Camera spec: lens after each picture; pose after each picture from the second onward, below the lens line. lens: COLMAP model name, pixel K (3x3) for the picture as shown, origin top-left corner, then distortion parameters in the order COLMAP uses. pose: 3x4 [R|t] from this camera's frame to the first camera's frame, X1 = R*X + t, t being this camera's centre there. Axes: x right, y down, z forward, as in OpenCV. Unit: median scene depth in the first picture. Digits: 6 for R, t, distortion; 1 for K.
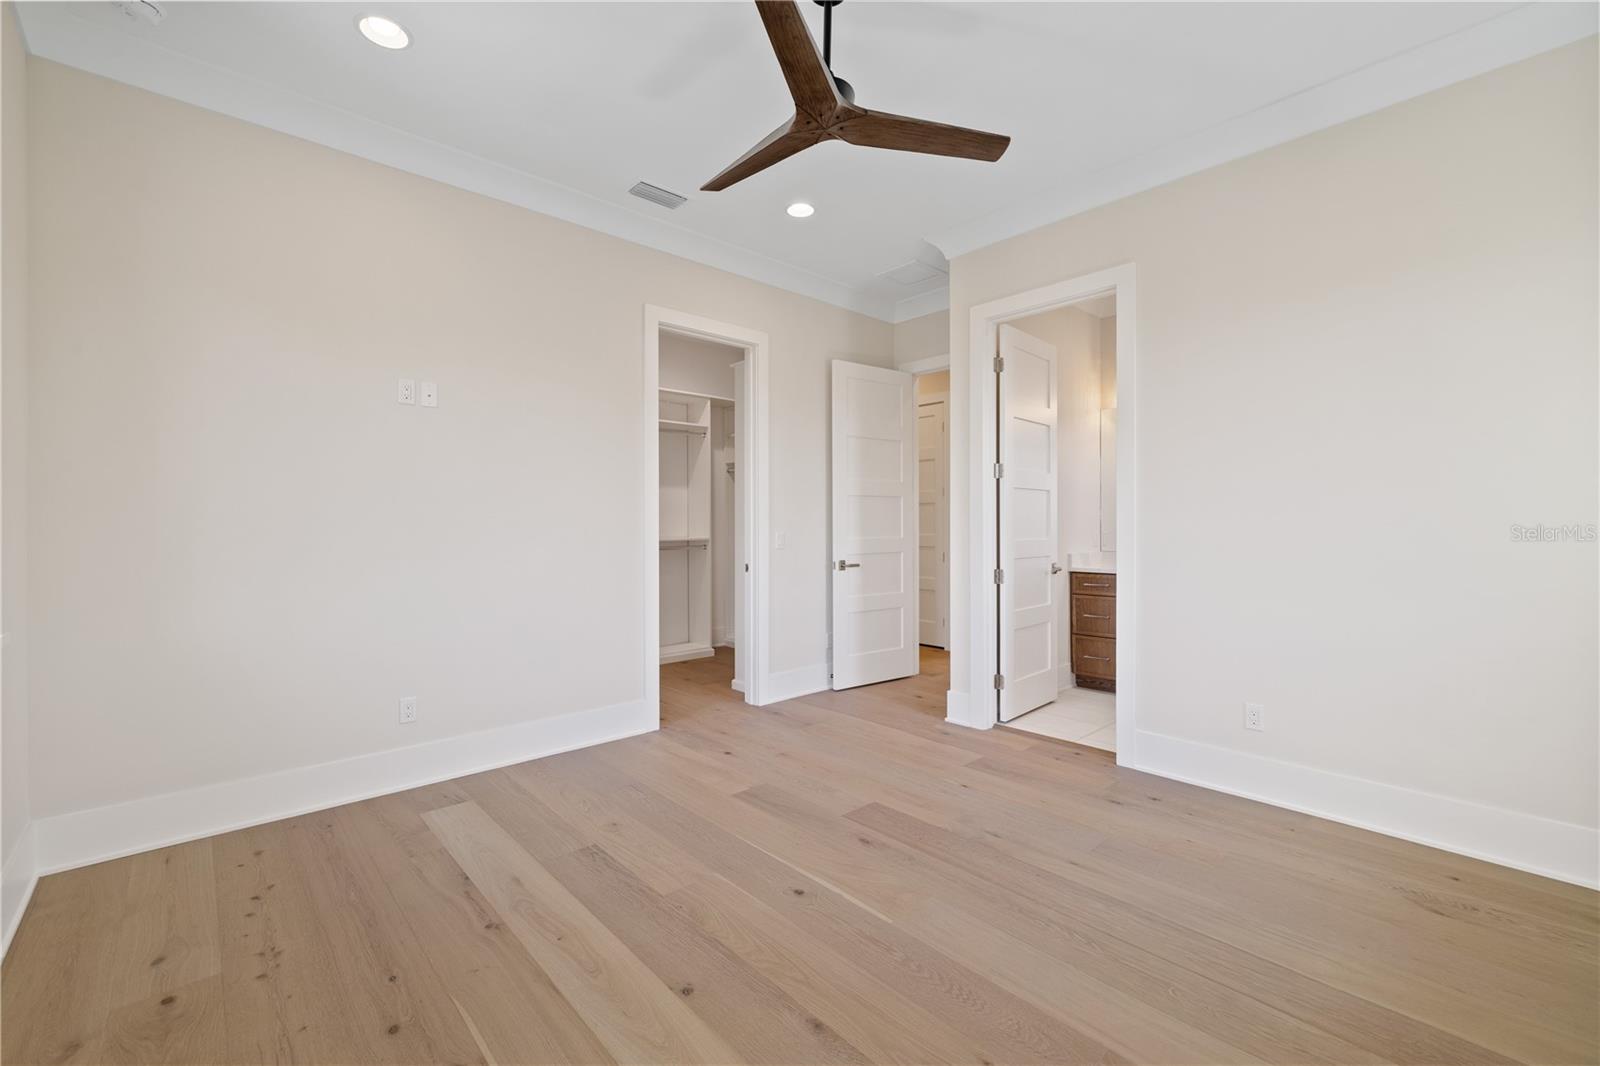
lens RADIAL K [[679.9, 0, 769.2], [0, 679.9, 529.2], [0, 0, 1]] dist [-0.001838, -0.000228]
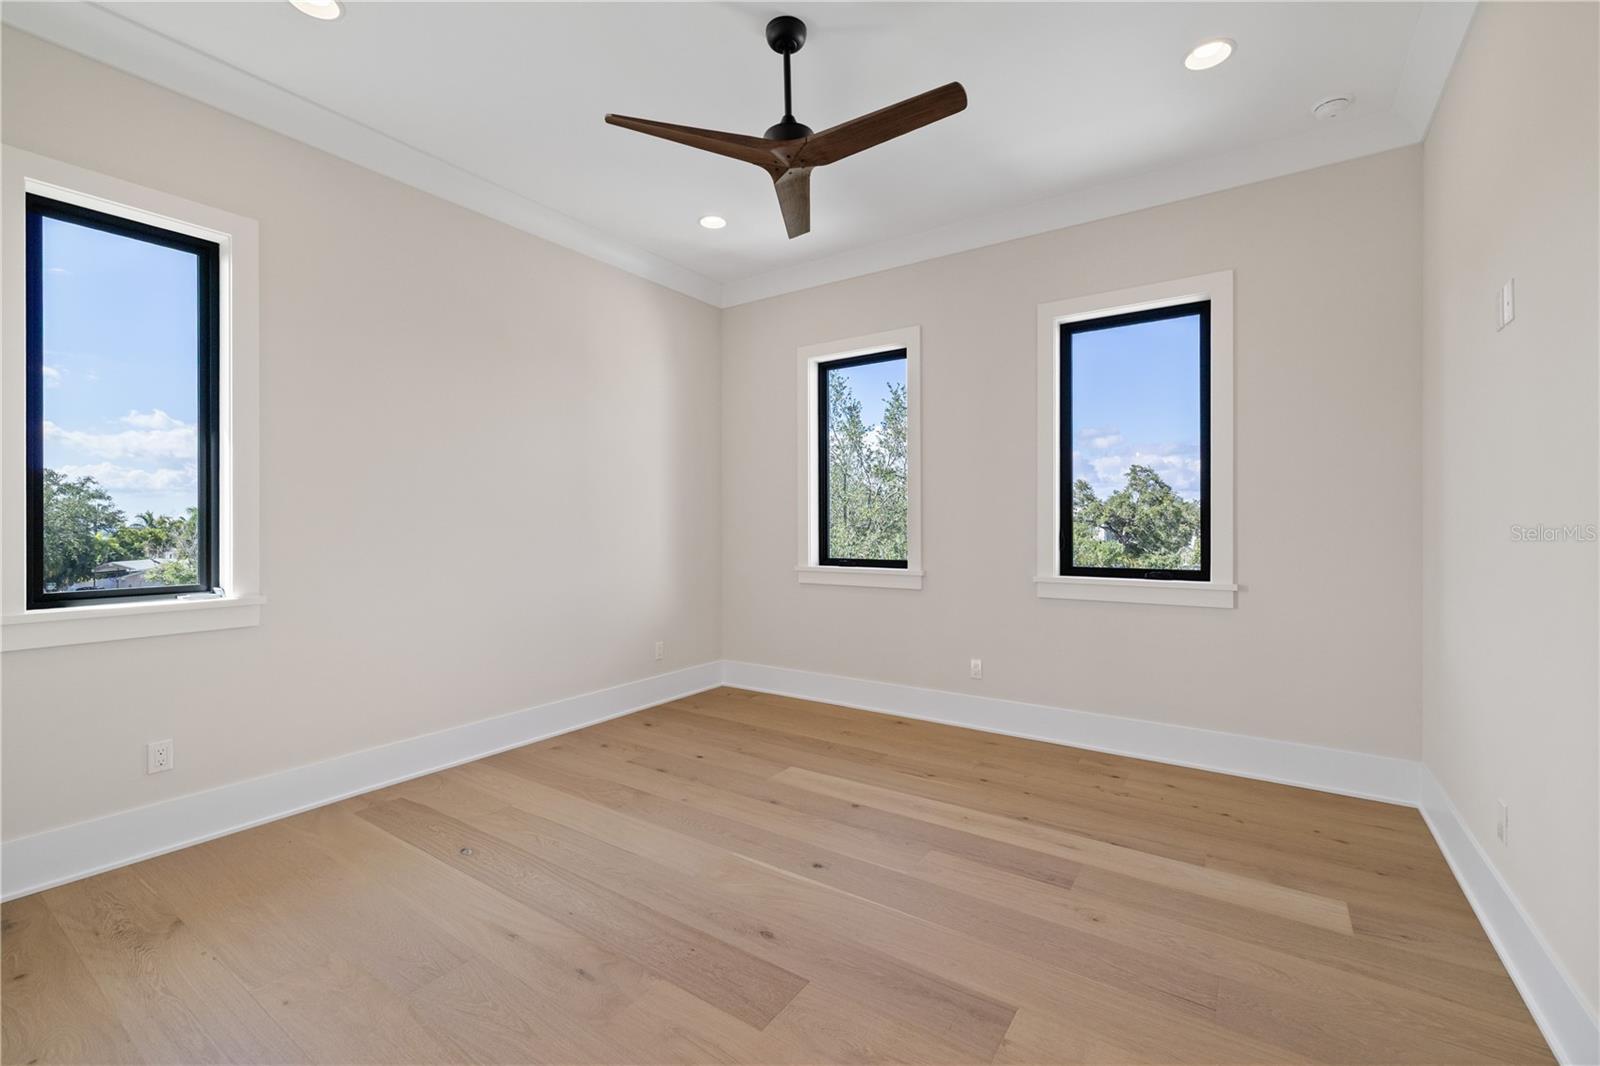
lens RADIAL K [[679.9, 0, 769.2], [0, 679.9, 529.2], [0, 0, 1]] dist [-0.001838, -0.000228]
pose [[-0.974337, 0.005560, -0.225027, 0.353315], [0.003153, 0.999934, 0.011052, -0.008721], [0.225074, 0.010059, -0.974290, 2.004782]]
